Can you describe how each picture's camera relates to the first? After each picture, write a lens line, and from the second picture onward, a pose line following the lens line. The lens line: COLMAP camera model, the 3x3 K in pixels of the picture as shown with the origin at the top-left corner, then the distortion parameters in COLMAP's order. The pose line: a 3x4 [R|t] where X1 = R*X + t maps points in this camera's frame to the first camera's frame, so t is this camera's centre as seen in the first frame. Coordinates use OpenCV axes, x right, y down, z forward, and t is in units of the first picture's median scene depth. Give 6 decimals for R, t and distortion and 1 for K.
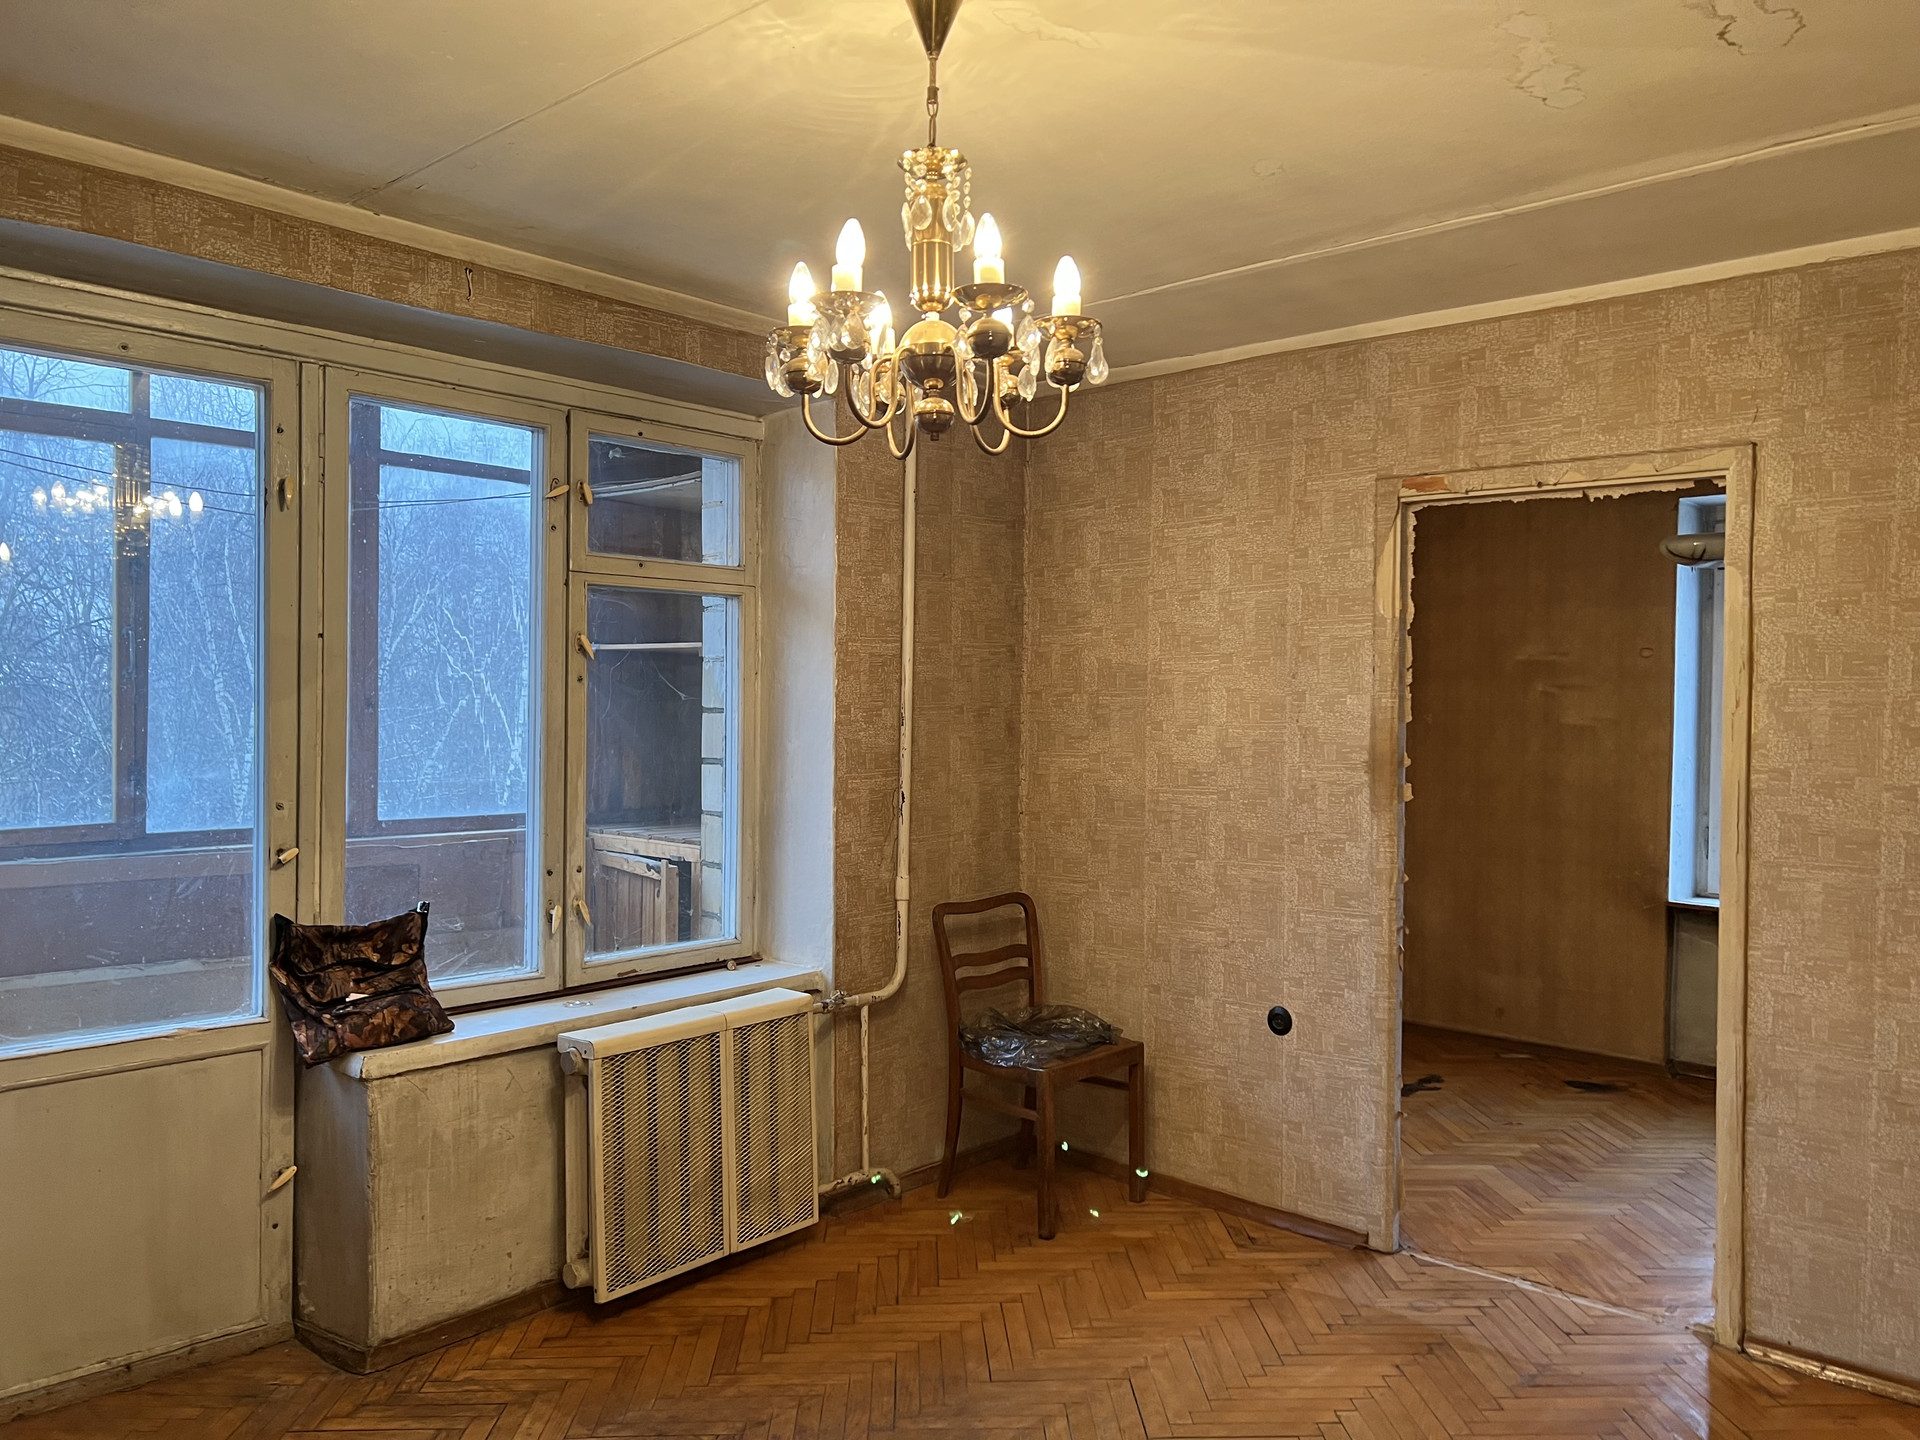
lens RADIAL K [[1444.9, 0, 997.5], [0, 1444.9, 723.3], [0, 0, 1]] dist [0.070669, -0.077011]
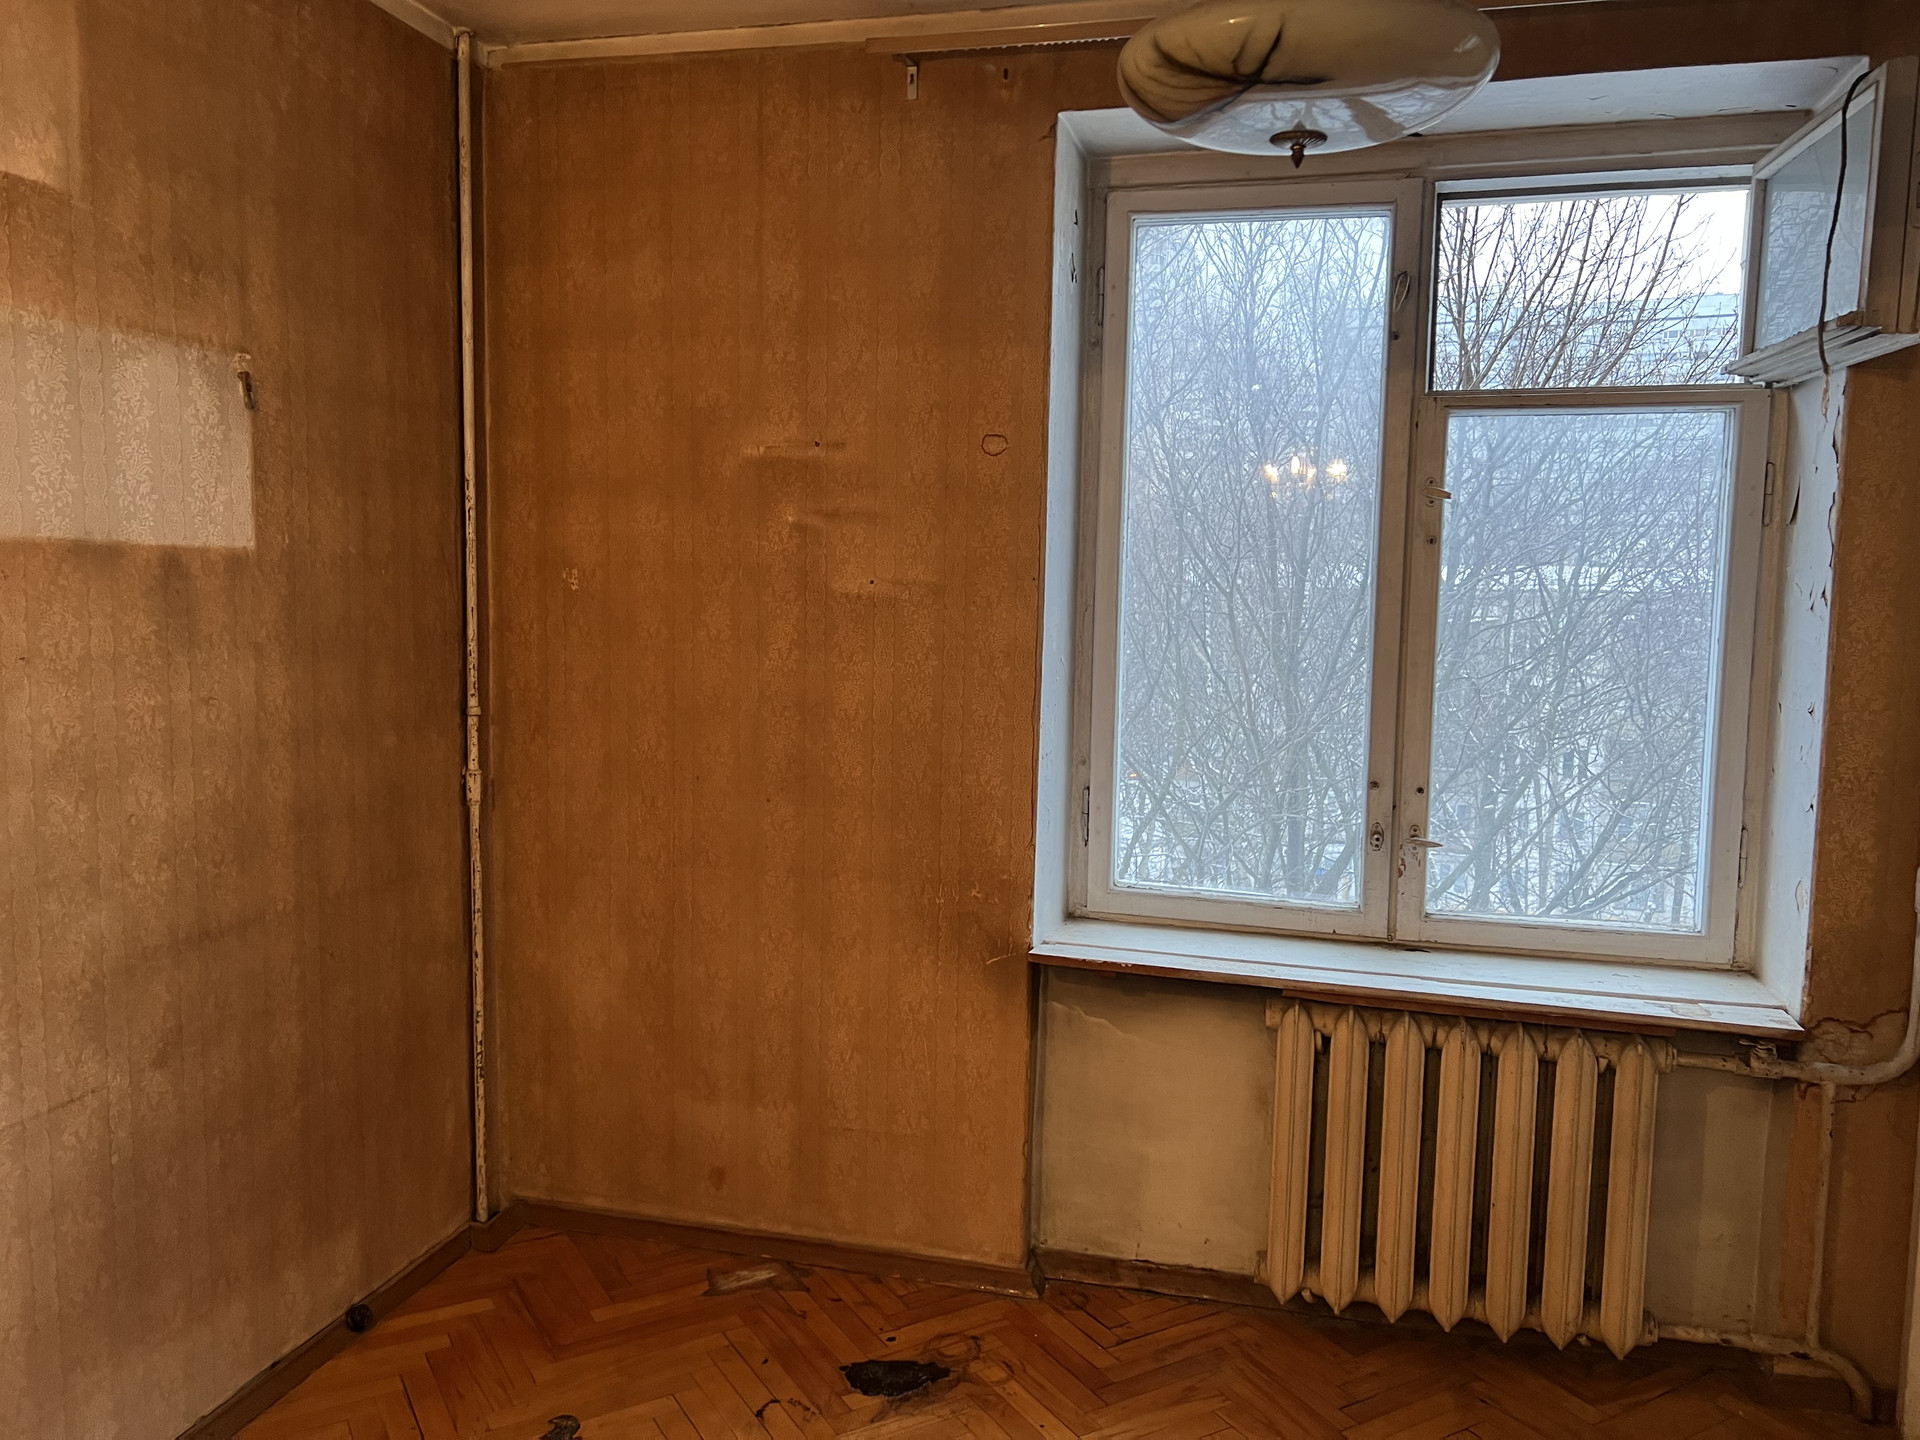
lens RADIAL K [[1444.9, 0, 945.8], [0, 1444.9, 720.7], [0, 0, 1]] dist [0.070669, -0.077011]
pose [[0.894365, -0.042887, 0.445277, 0.207847], [0.000107, 0.995414, 0.095659, -0.003192], [-0.447338, -0.085507, 0.890268, 0.559498]]
